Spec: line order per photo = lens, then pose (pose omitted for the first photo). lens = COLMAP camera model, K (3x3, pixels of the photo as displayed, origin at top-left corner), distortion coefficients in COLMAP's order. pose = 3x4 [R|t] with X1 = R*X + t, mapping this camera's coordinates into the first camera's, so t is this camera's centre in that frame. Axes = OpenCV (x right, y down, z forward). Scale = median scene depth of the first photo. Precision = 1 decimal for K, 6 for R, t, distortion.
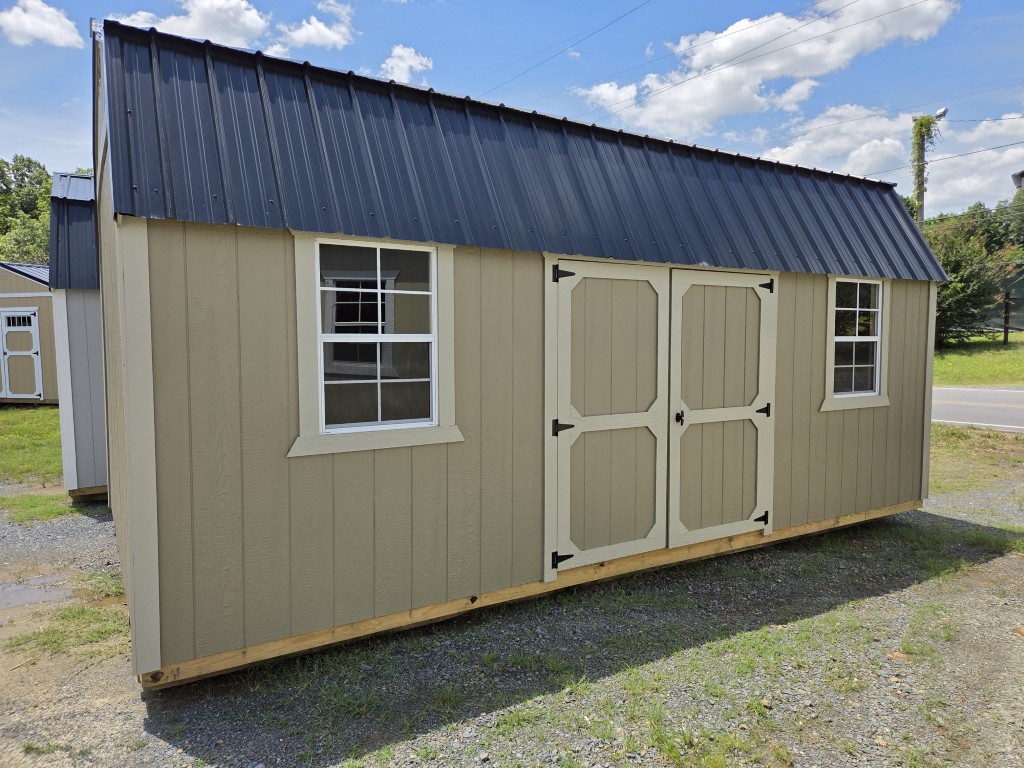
lens RADIAL K [[712.0, 0, 515.5], [0, 712.0, 391.2], [0, 0, 1]] dist [0.032016, -0.000042]
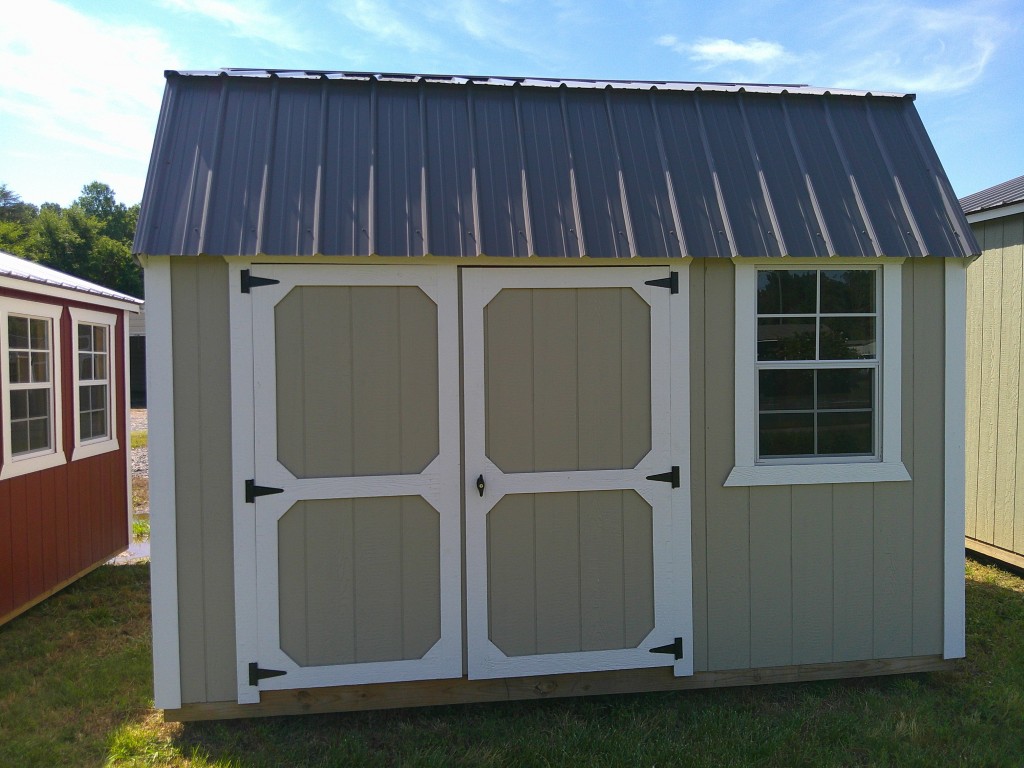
lens RADIAL K [[775.6, 0, 521.3], [0, 775.6, 386.9], [0, 0, 1]] dist [-0.017691, -0.007339]
pose [[0.908218, -0.002813, -0.418488, 0.547933], [-0.016149, 0.998997, -0.041763, -0.023442], [0.418185, 0.044688, 0.907262, 0.336809]]
